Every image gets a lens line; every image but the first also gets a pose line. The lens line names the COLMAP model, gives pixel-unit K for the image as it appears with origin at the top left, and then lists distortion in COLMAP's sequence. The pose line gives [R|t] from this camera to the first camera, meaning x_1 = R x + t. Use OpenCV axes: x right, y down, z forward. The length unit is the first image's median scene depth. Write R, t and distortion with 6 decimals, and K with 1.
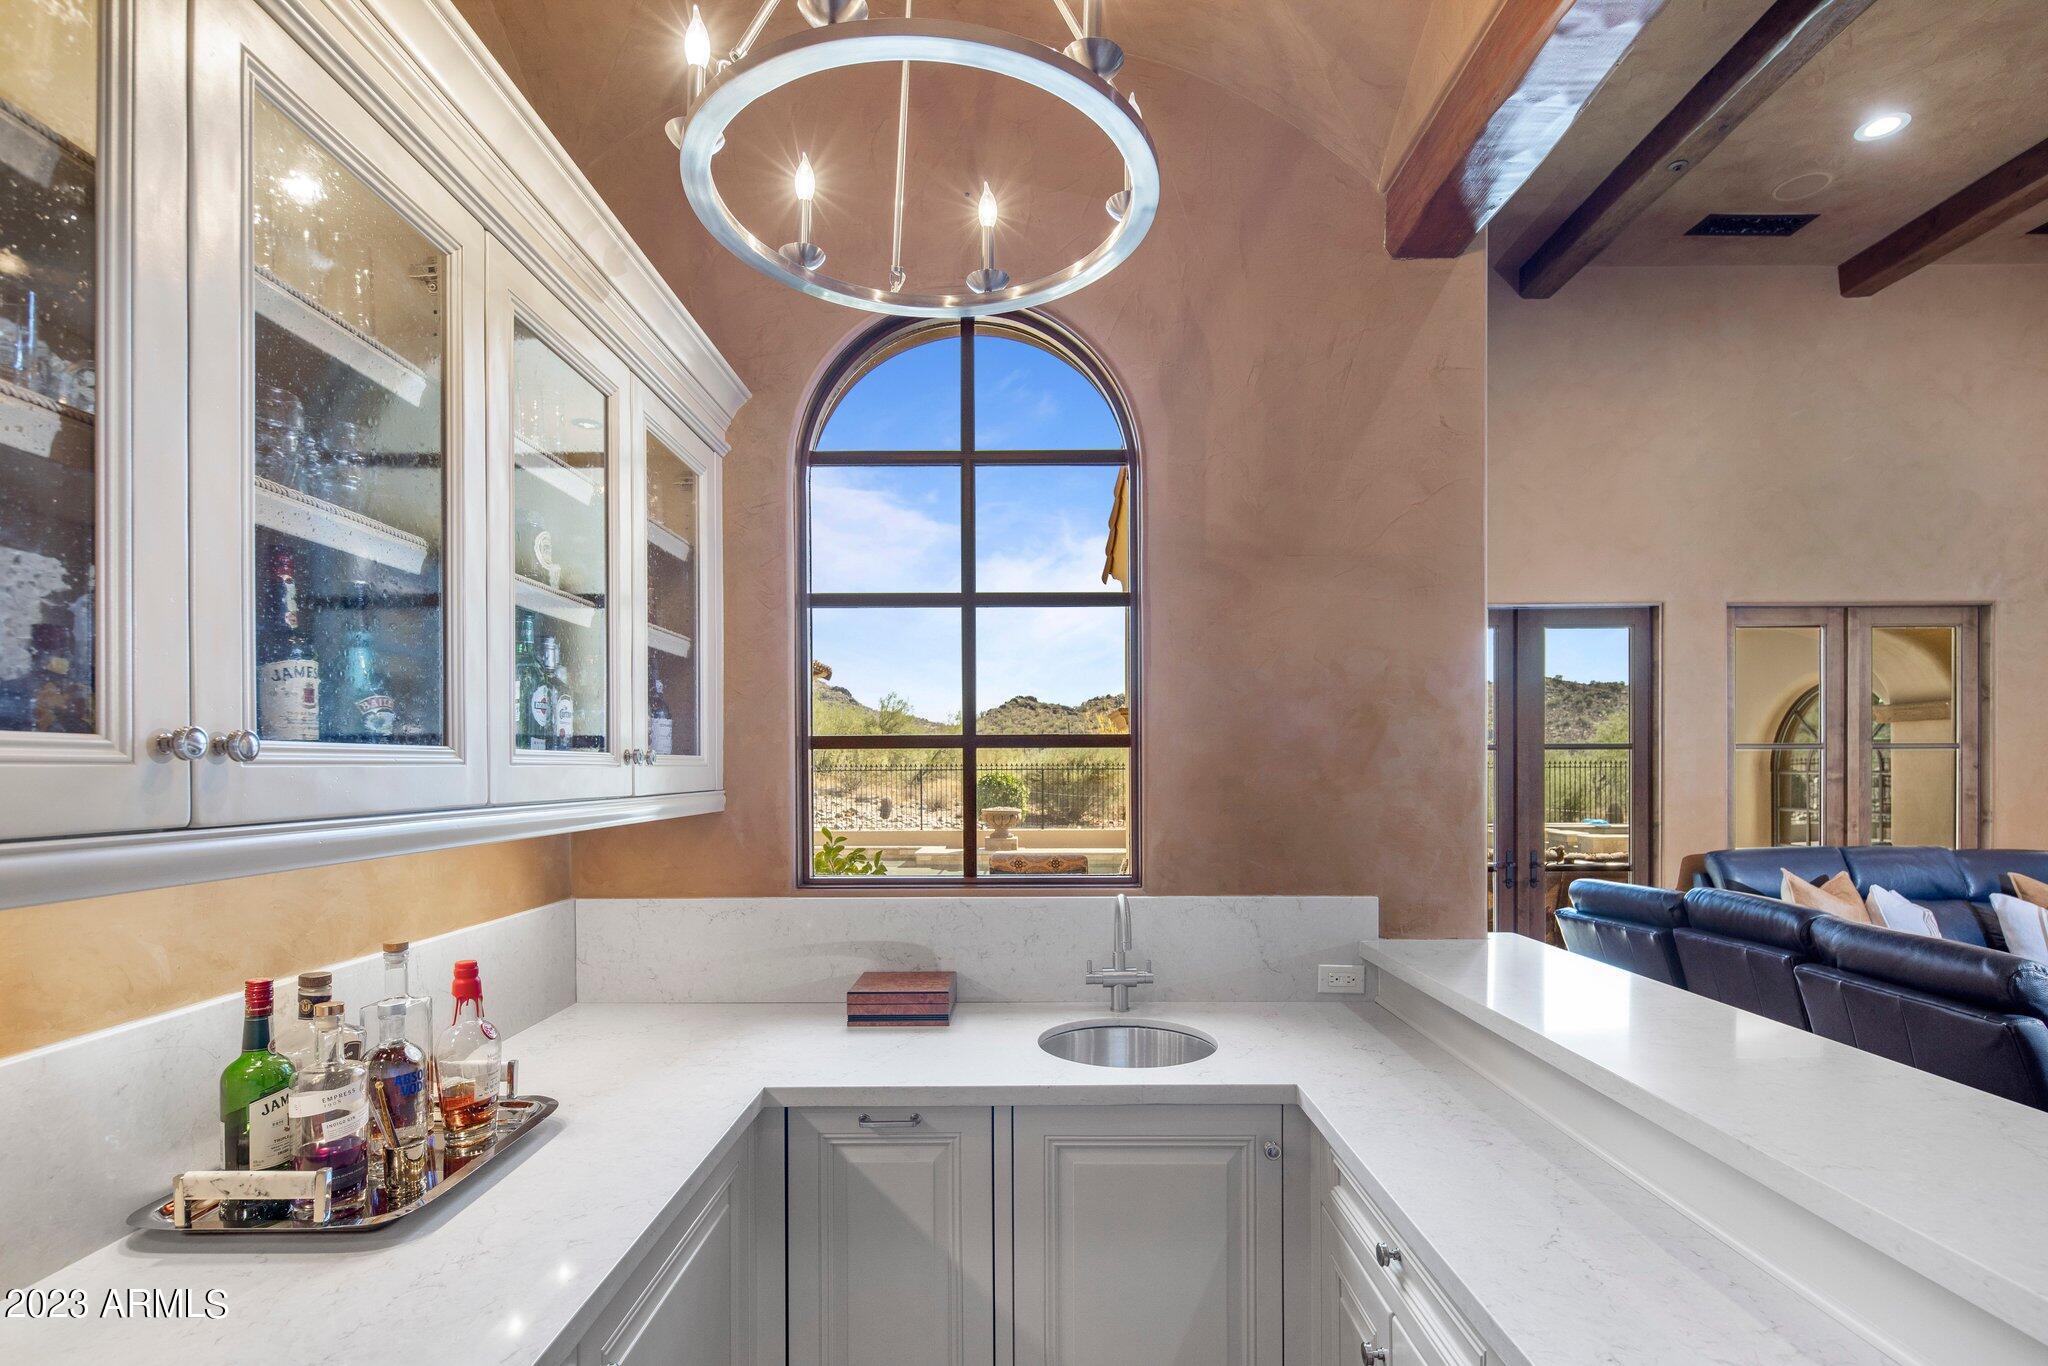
lens RADIAL K [[989.9, 0, 1029.7], [0, 989.9, 773.3], [0, 0, 1]] dist [-0.000517, -0.000367]
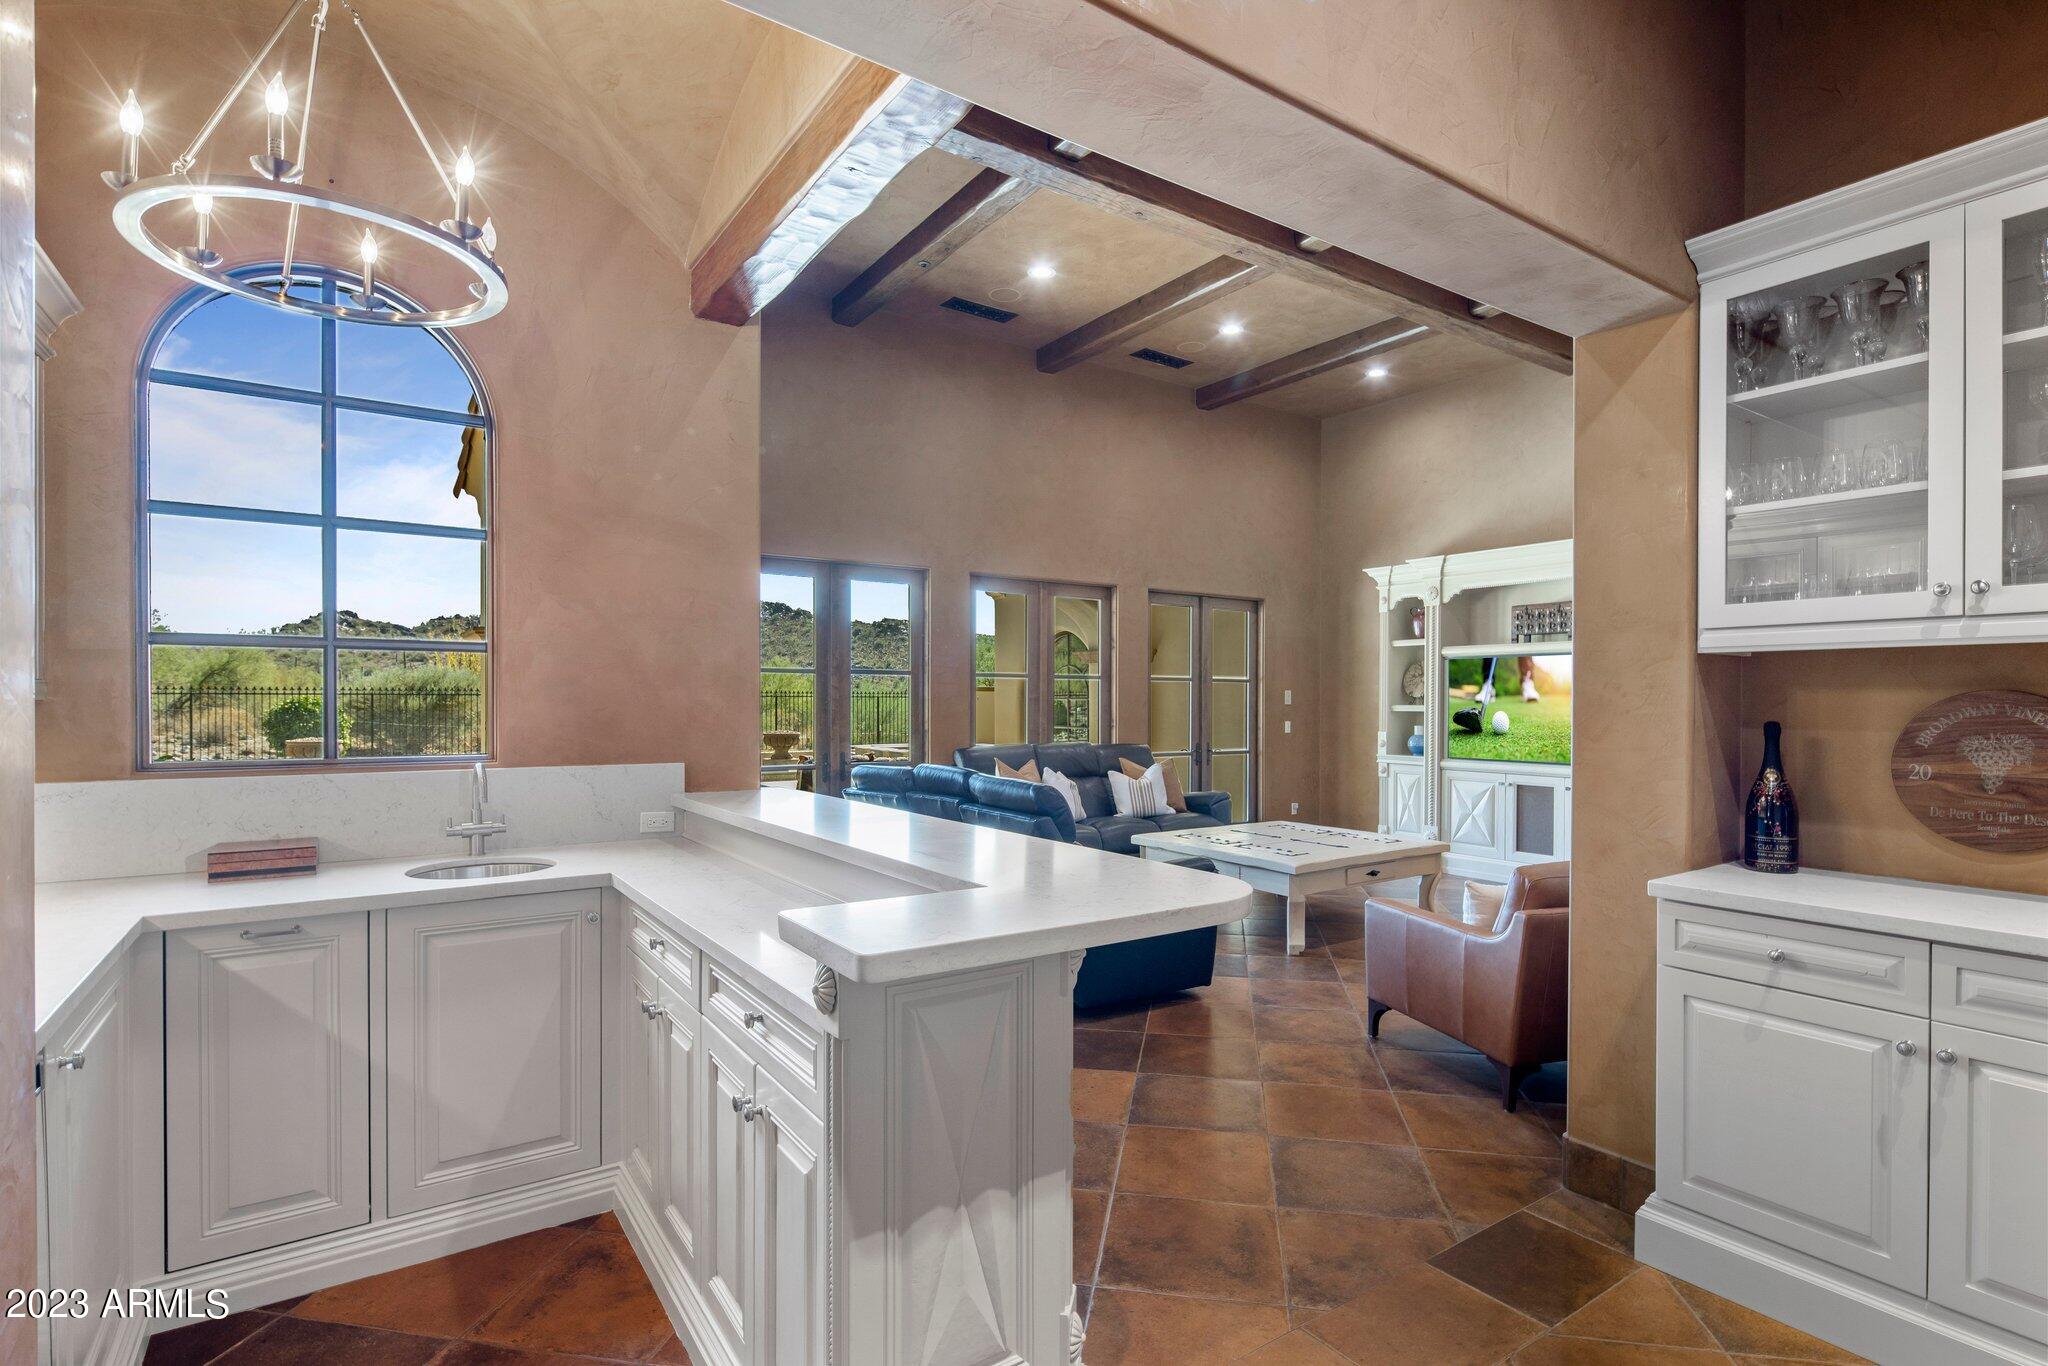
lens RADIAL K [[984.0, 0, 1030.9], [0, 984.0, 710.5], [0, 0, 1]] dist [0.002942, -0.000881]
pose [[0.821574, 0.001562, 0.570100, -0.045424], [-0.004278, 0.999985, 0.003425, 0.040897], [-0.570086, -0.005253, 0.821568, -0.438377]]
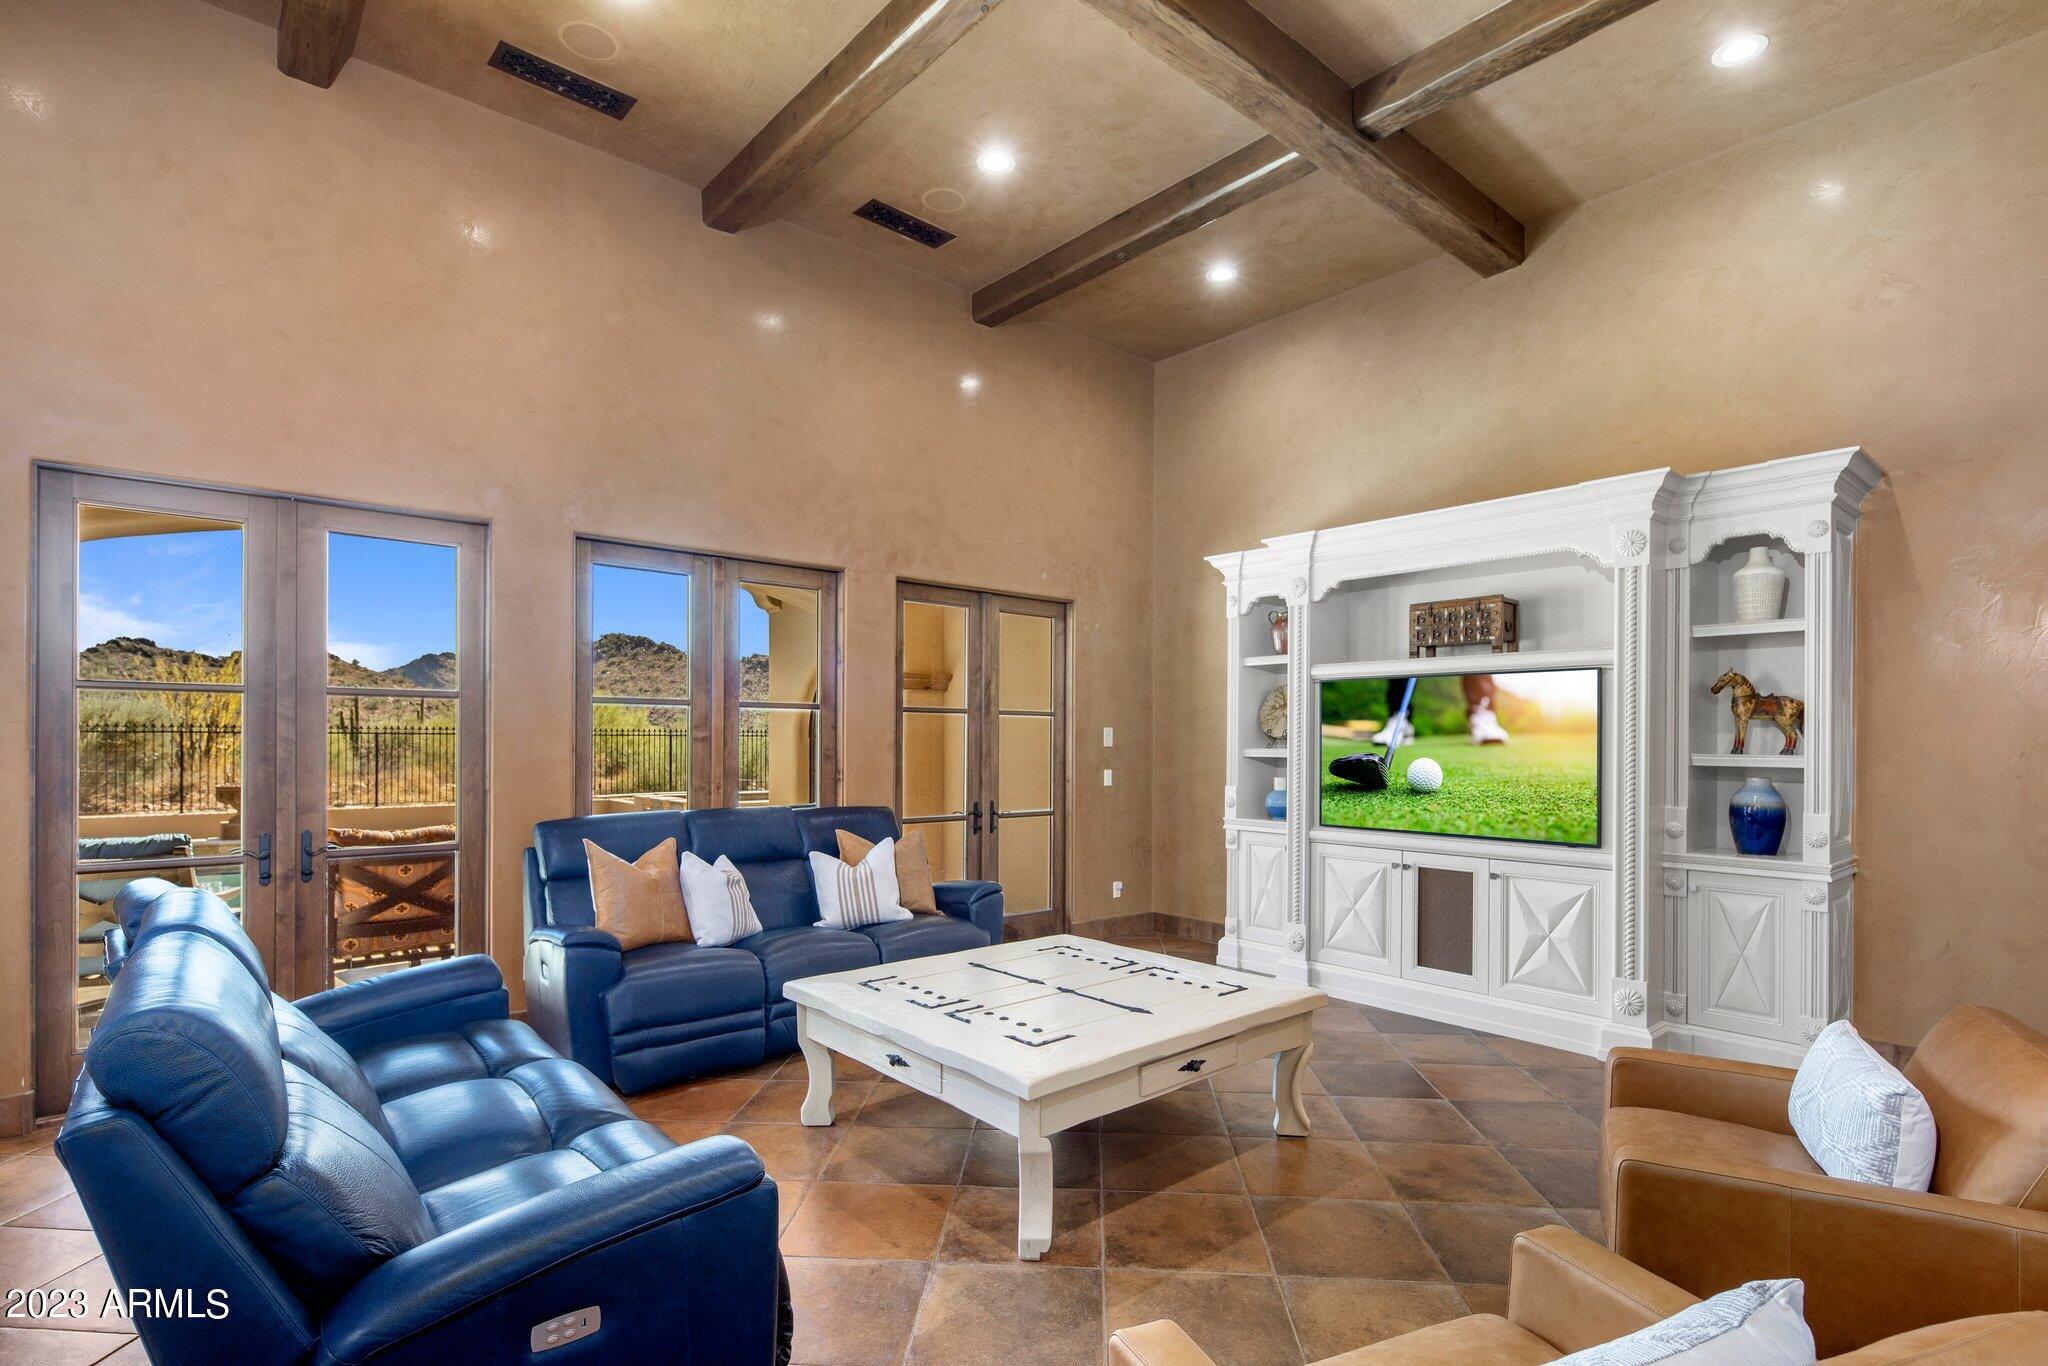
lens RADIAL K [[990.6, 0, 1024.5], [0, 990.6, 742.1], [0, 0, 1]] dist [0.000995, -0.001053]
pose [[0.749021, 0.007281, 0.662506, 0.946049], [-0.005437, 0.999973, -0.004843, 0.027977], [-0.662524, 0.000025, 0.749041, 0.207493]]
